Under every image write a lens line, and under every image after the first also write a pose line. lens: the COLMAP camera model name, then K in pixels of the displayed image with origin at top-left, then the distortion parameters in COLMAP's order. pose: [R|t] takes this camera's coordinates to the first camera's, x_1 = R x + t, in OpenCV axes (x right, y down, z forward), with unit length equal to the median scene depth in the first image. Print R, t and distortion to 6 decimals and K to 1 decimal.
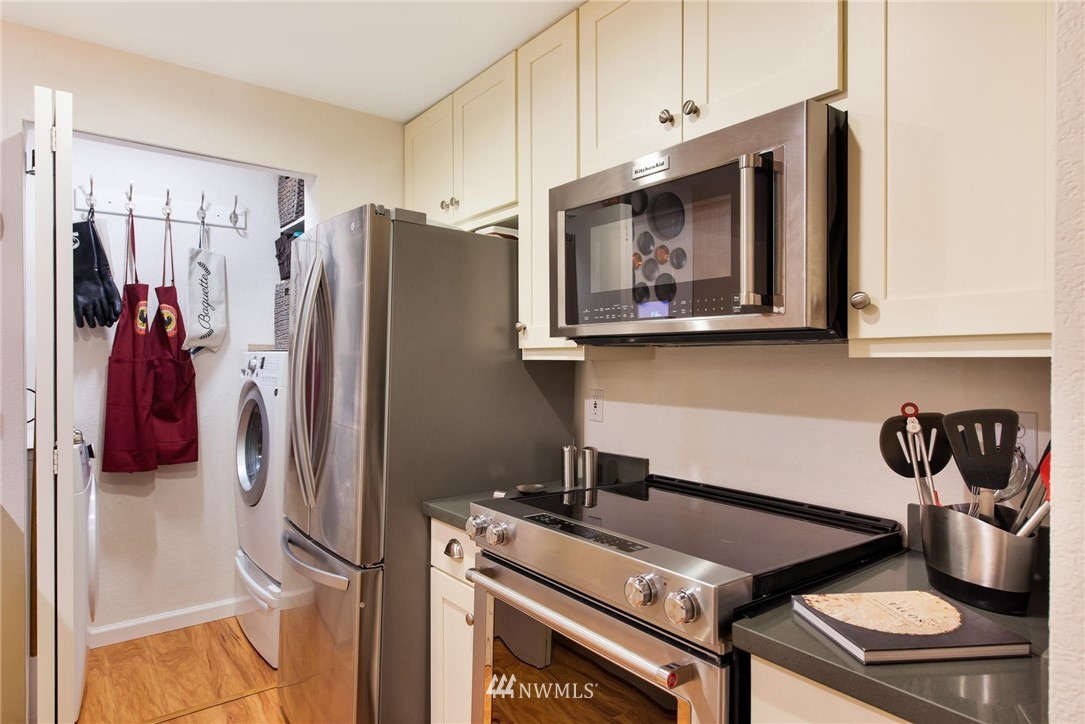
lens RADIAL K [[621.8, 0, 542.5], [0, 621.8, 362.0], [0, 0, 1]] dist [-0.002079, -0.000513]
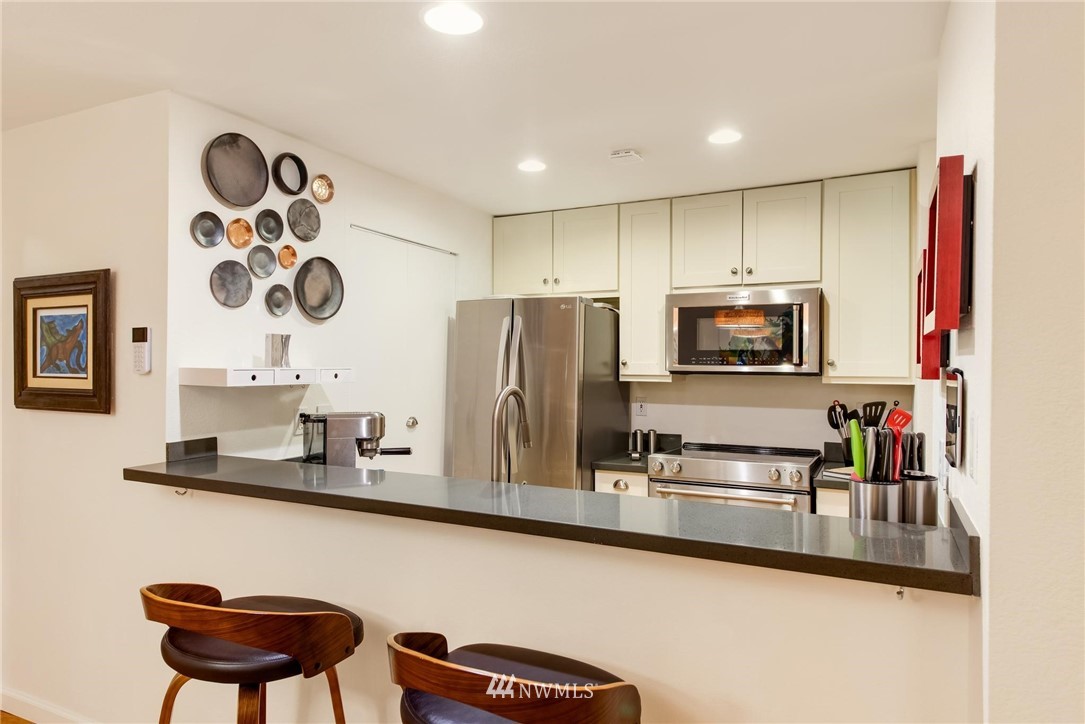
lens RADIAL K [[669.4, 0, 542.2], [0, 669.4, 360.2], [0, 0, 1]] dist [0.000919, 0.000024]
pose [[0.906182, 0.003402, 0.422874, -1.373485], [-0.000612, 0.999977, -0.006735, -0.065738], [-0.422887, 0.005845, 0.906164, -0.815690]]
